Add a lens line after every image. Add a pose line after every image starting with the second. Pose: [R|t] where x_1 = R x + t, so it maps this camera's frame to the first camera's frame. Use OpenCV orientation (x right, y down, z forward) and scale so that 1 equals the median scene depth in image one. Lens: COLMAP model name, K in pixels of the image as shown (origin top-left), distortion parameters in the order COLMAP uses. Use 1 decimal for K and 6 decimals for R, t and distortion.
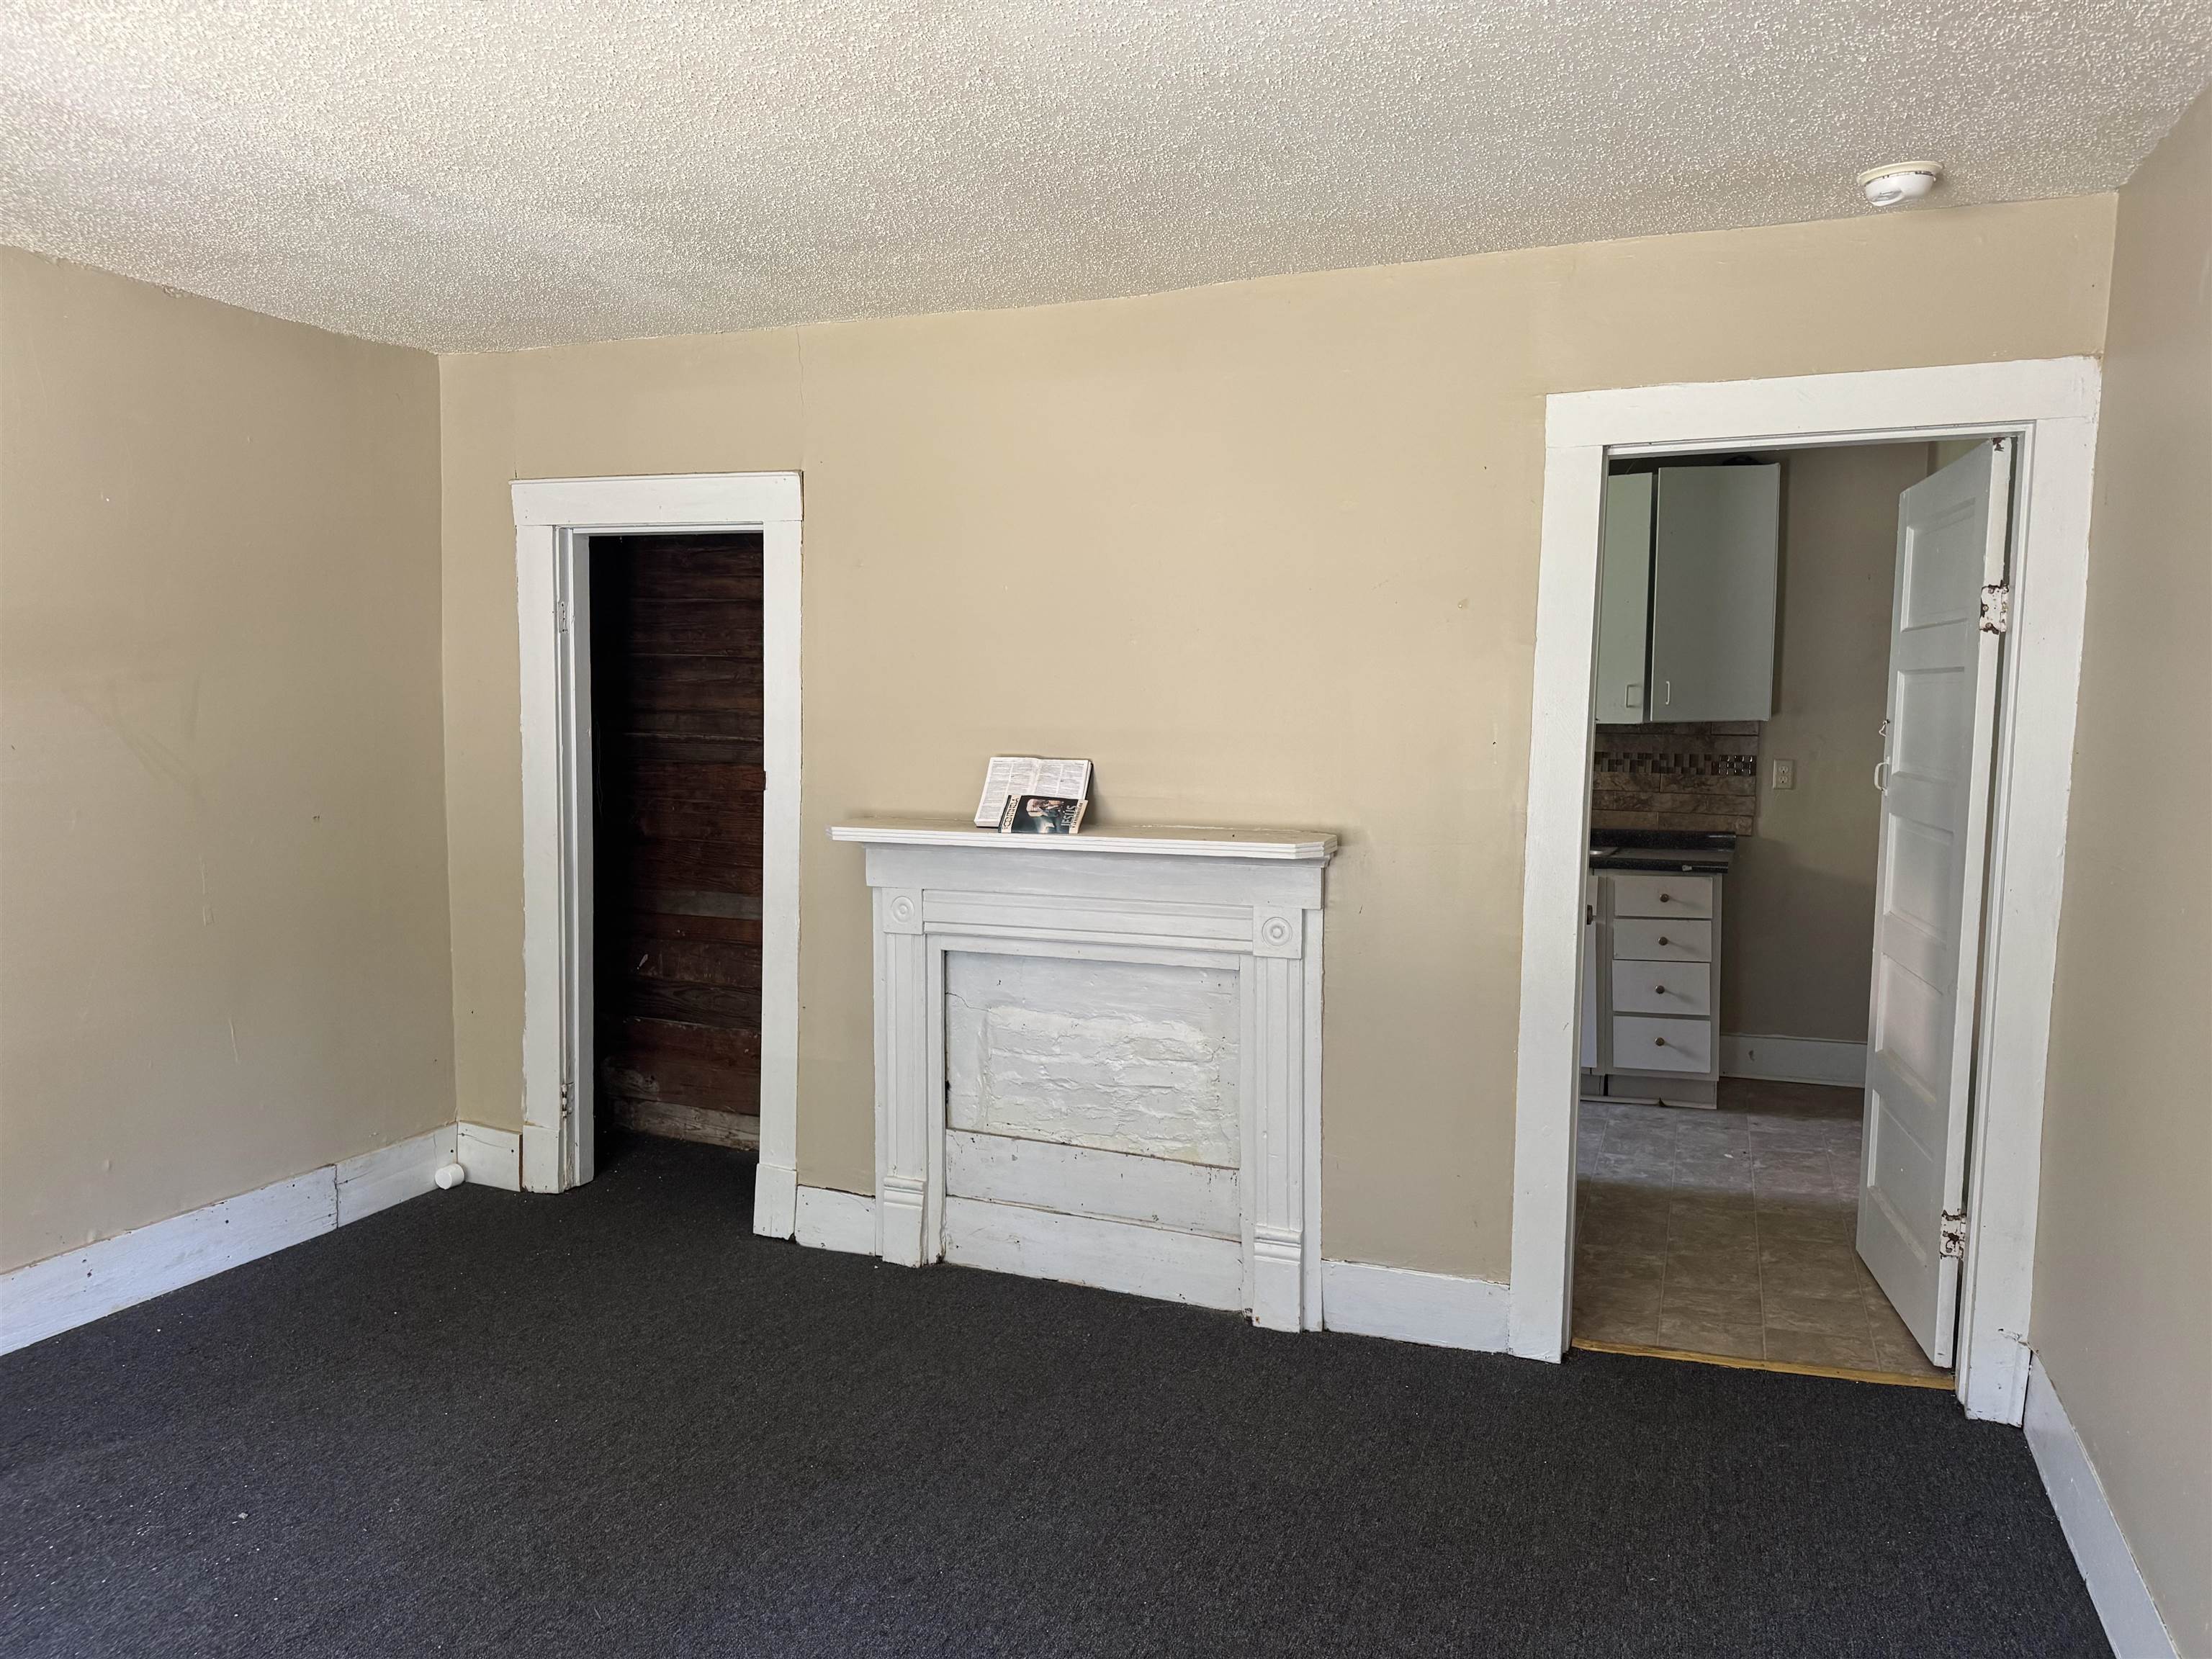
lens RADIAL K [[1575.6, 0, 1106.0], [0, 1575.6, 829.5], [0, 0, 1]] dist [0.088006, -0.048874]
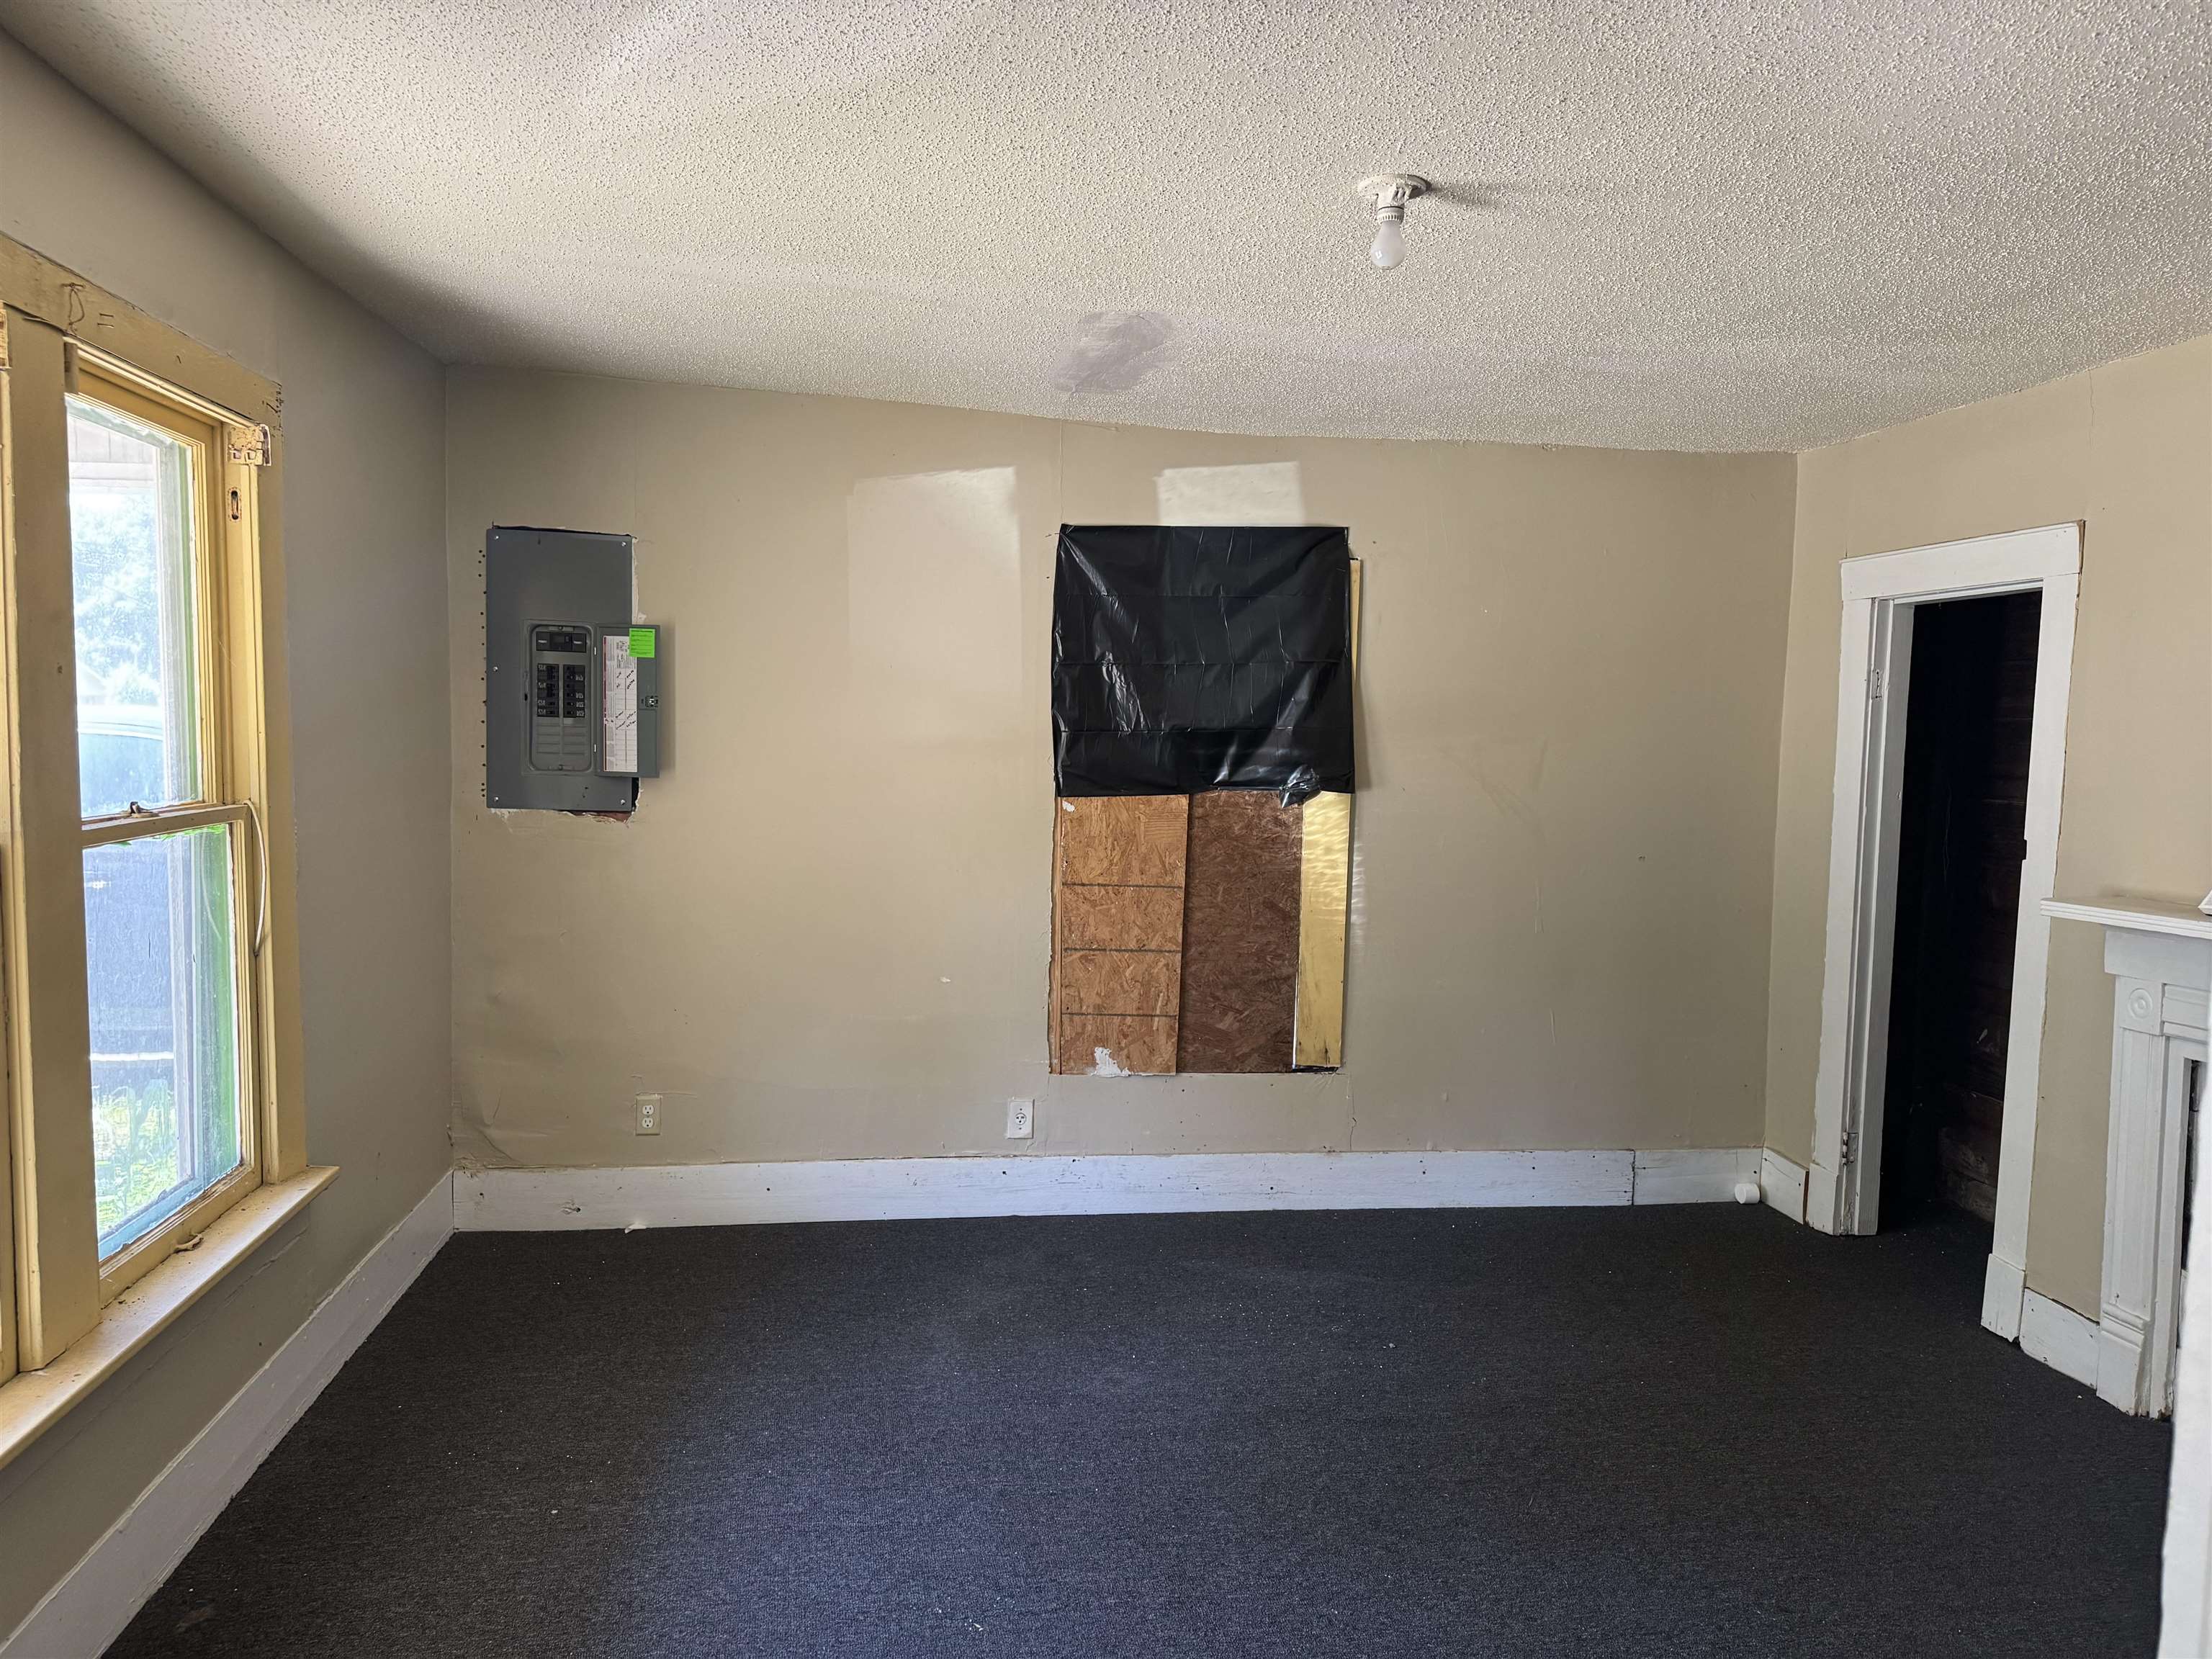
lens RADIAL K [[1526.9, 0, 1106.0], [0, 1526.9, 829.5], [0, 0, 1]] dist [0.075883, -0.000856]
pose [[0.566308, 0.057533, -0.822183, 0.219402], [-0.090777, 0.995845, 0.007159, -0.000271], [0.819179, 0.070582, 0.569178, 0.014189]]
